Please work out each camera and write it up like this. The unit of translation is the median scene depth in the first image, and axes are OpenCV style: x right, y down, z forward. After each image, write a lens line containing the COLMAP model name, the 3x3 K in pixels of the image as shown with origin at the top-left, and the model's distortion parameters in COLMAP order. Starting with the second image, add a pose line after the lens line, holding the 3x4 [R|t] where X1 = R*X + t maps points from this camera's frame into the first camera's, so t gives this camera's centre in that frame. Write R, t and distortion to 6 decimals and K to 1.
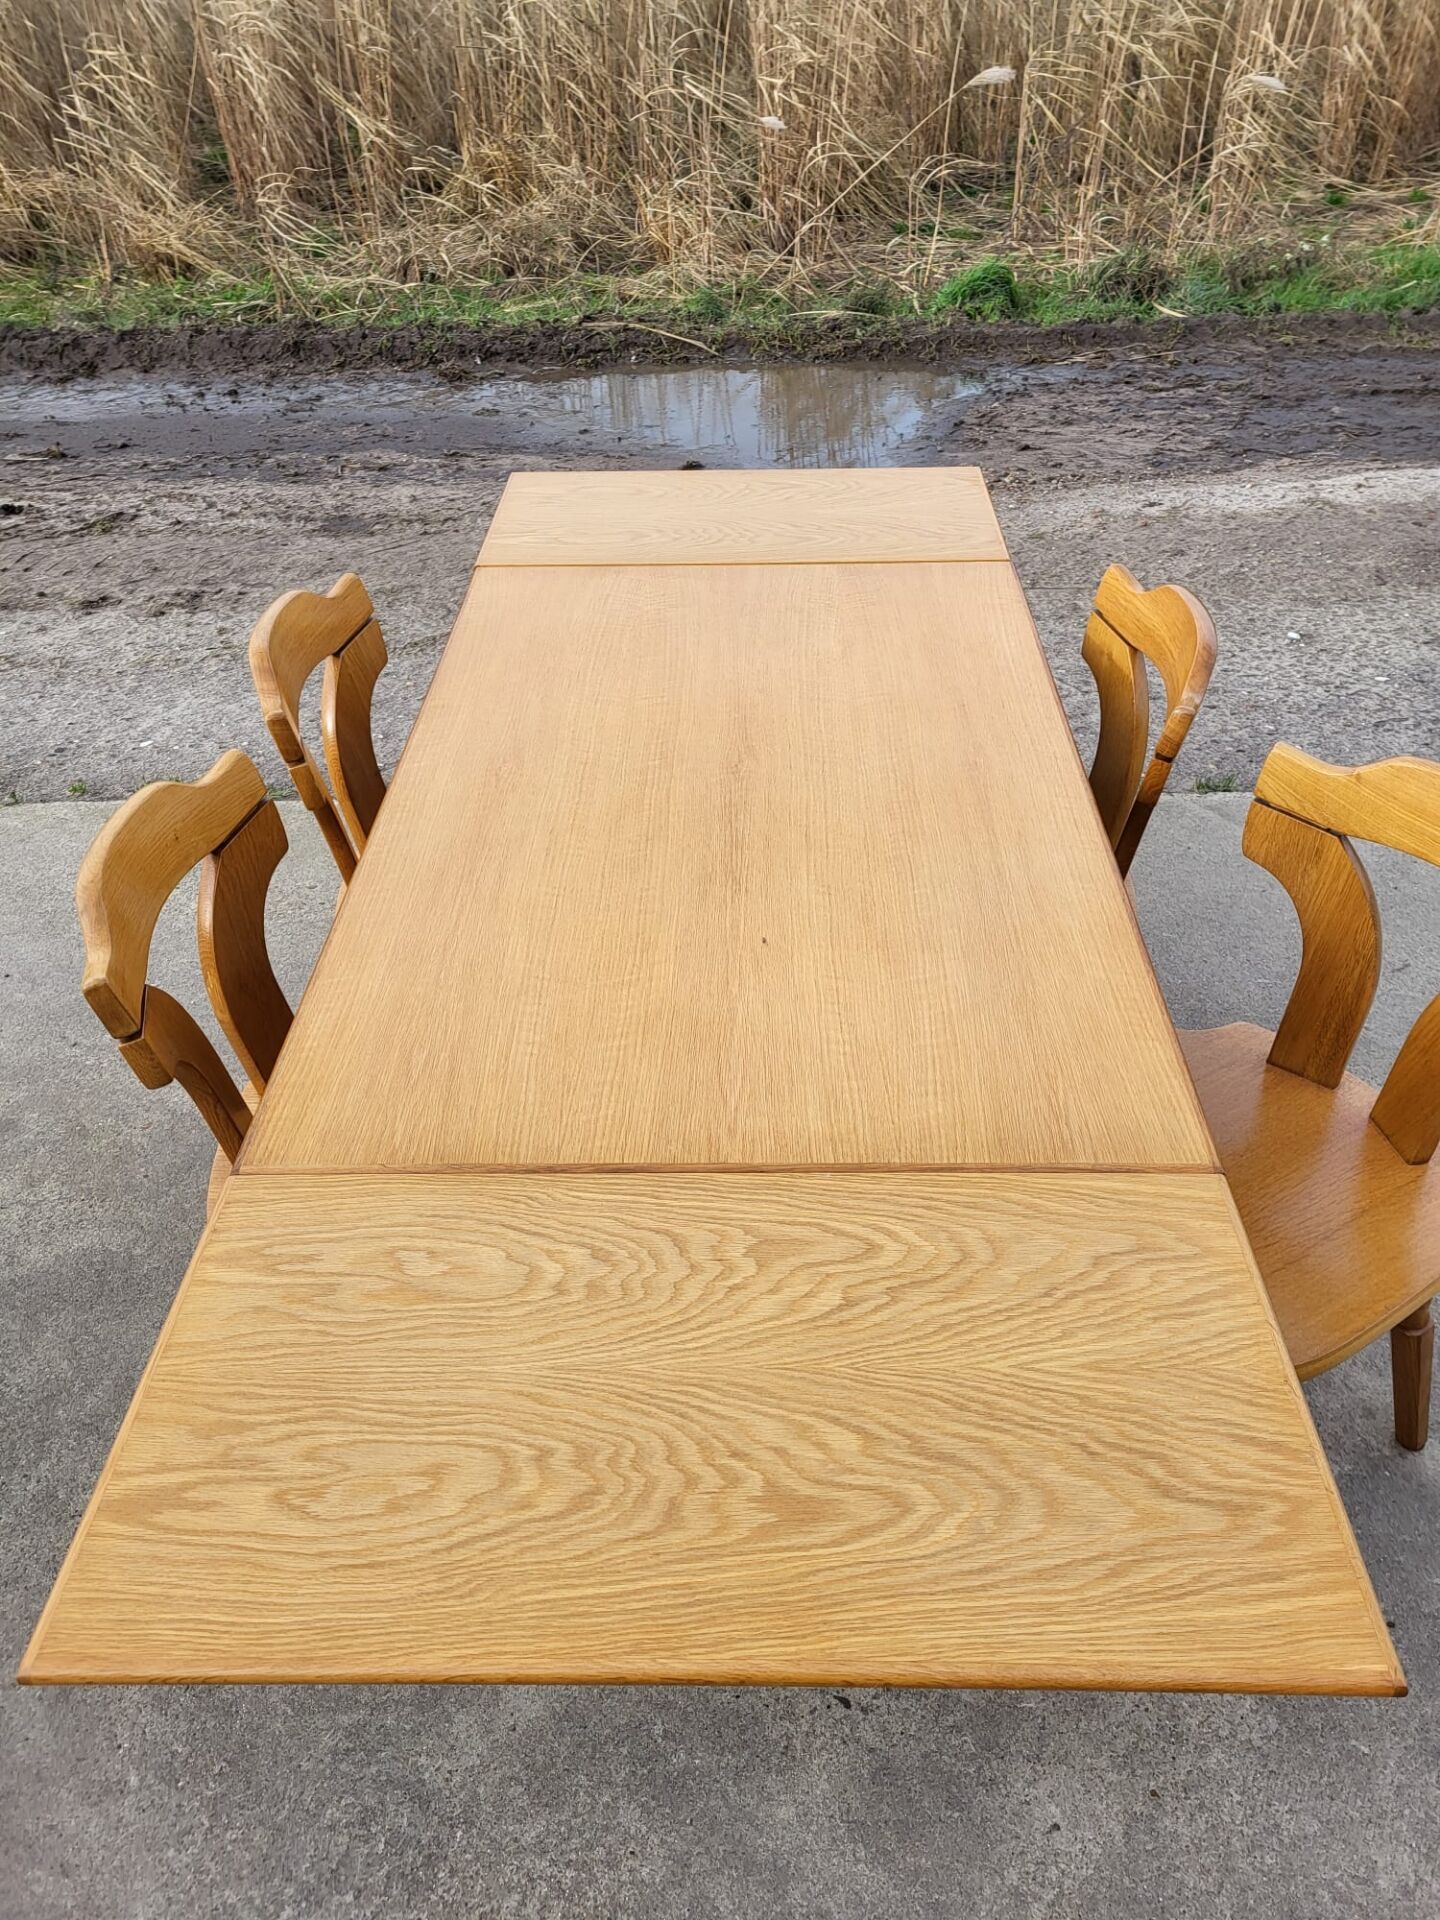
lens RADIAL K [[1449.4, 0, 733.7], [0, 1449.4, 968.3], [0, 0, 1]] dist [0.068584, -0.050588]
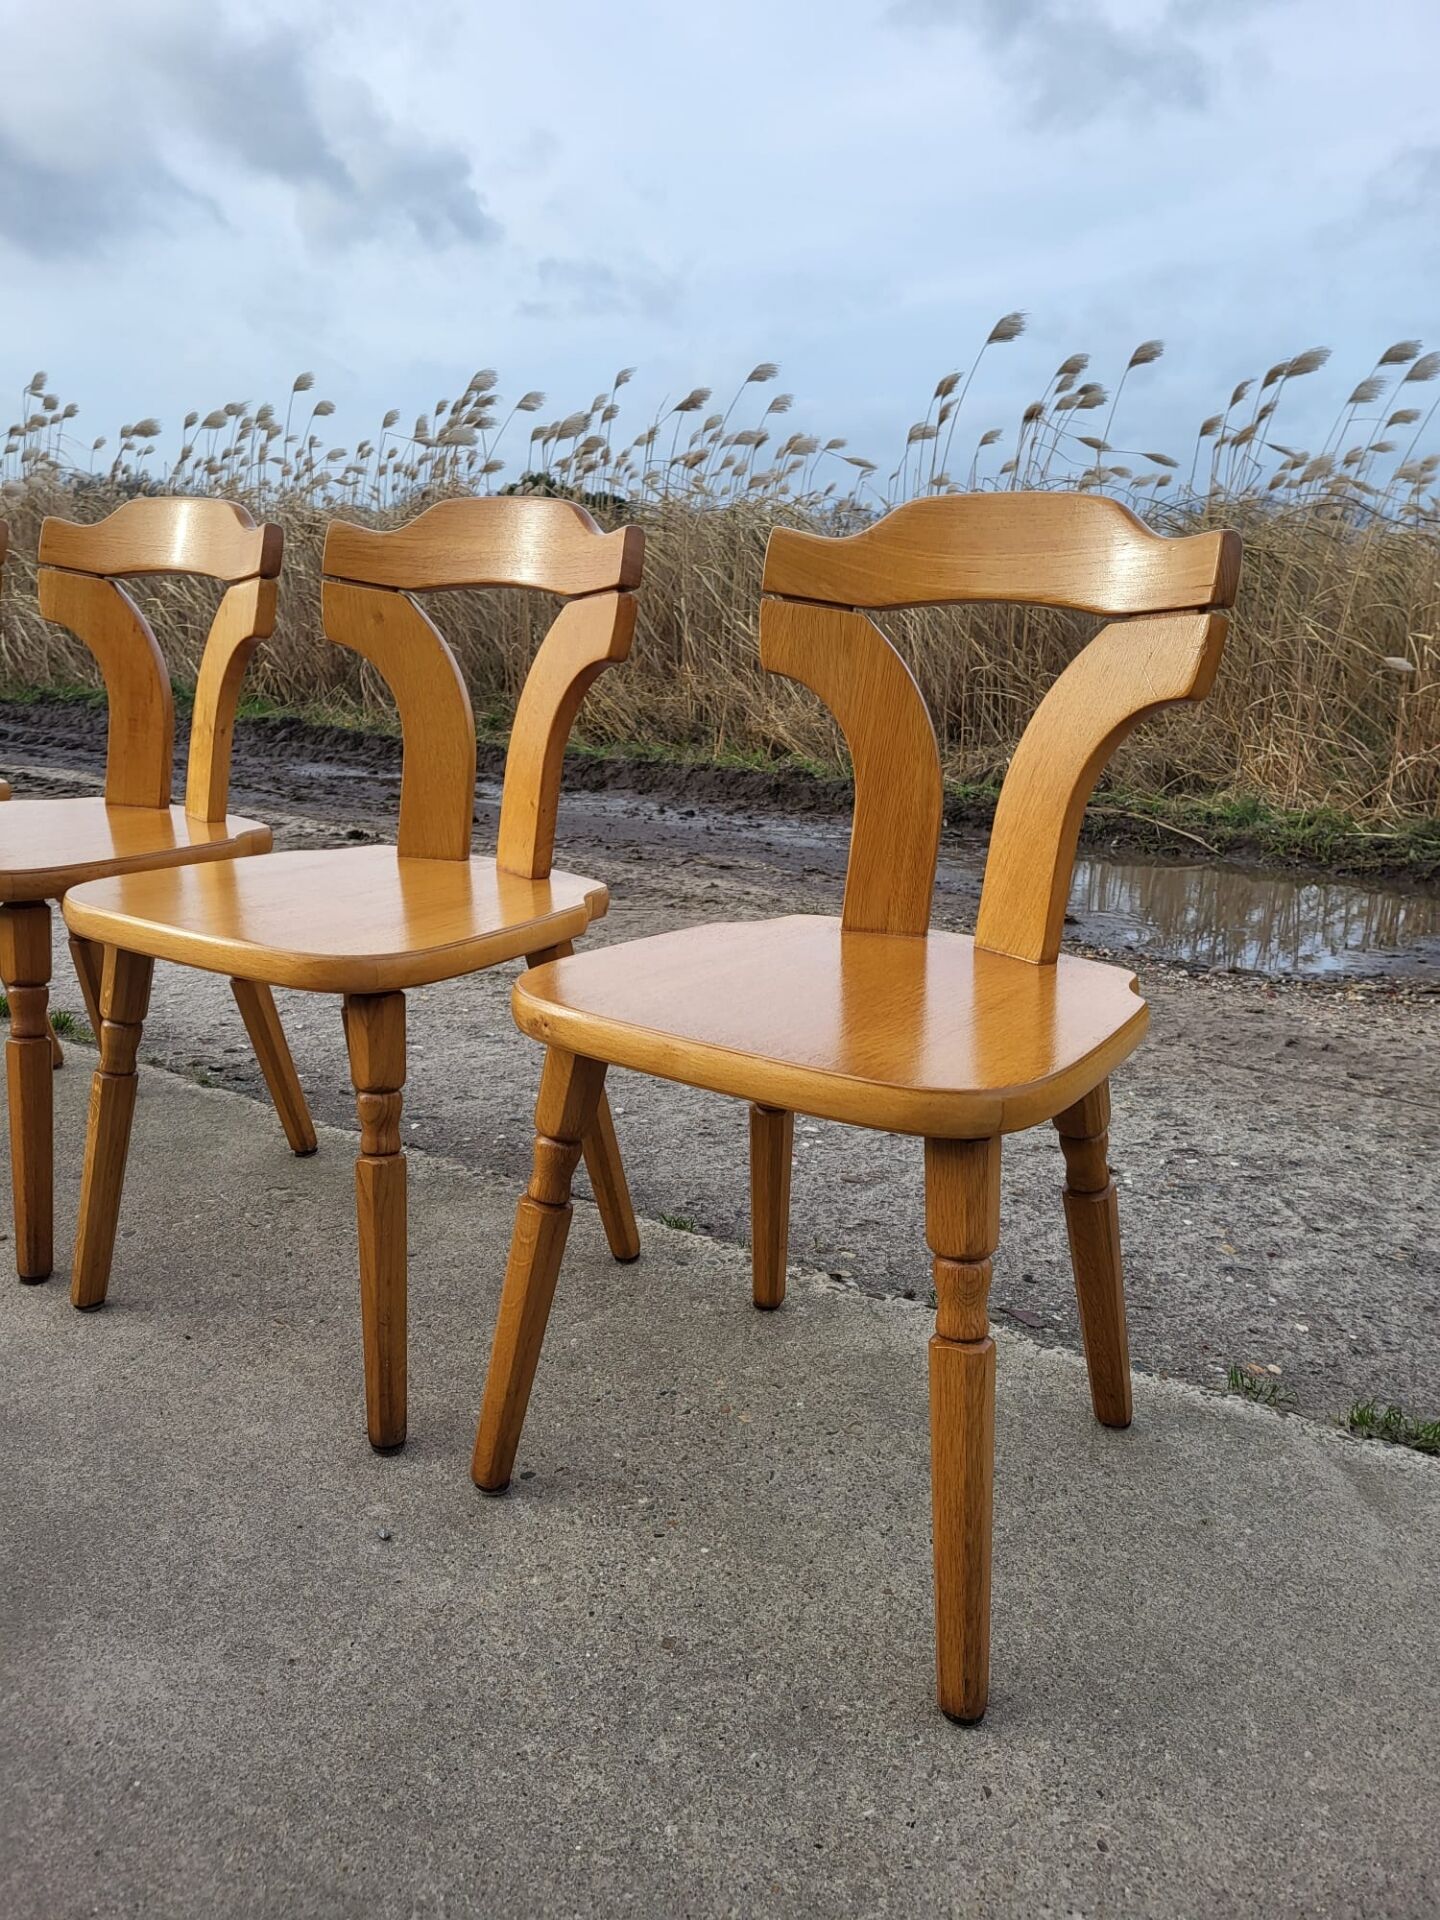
lens RADIAL K [[1449.4, 0, 705.8], [0, 1449.4, 950.8], [0, 0, 1]] dist [0.068584, -0.050588]
pose [[0.851928, 0.171616, -0.494740, 0.262171], [-0.349813, 0.889558, -0.293798, -0.037533], [0.389679, 0.423361, 0.817872, 0.372971]]
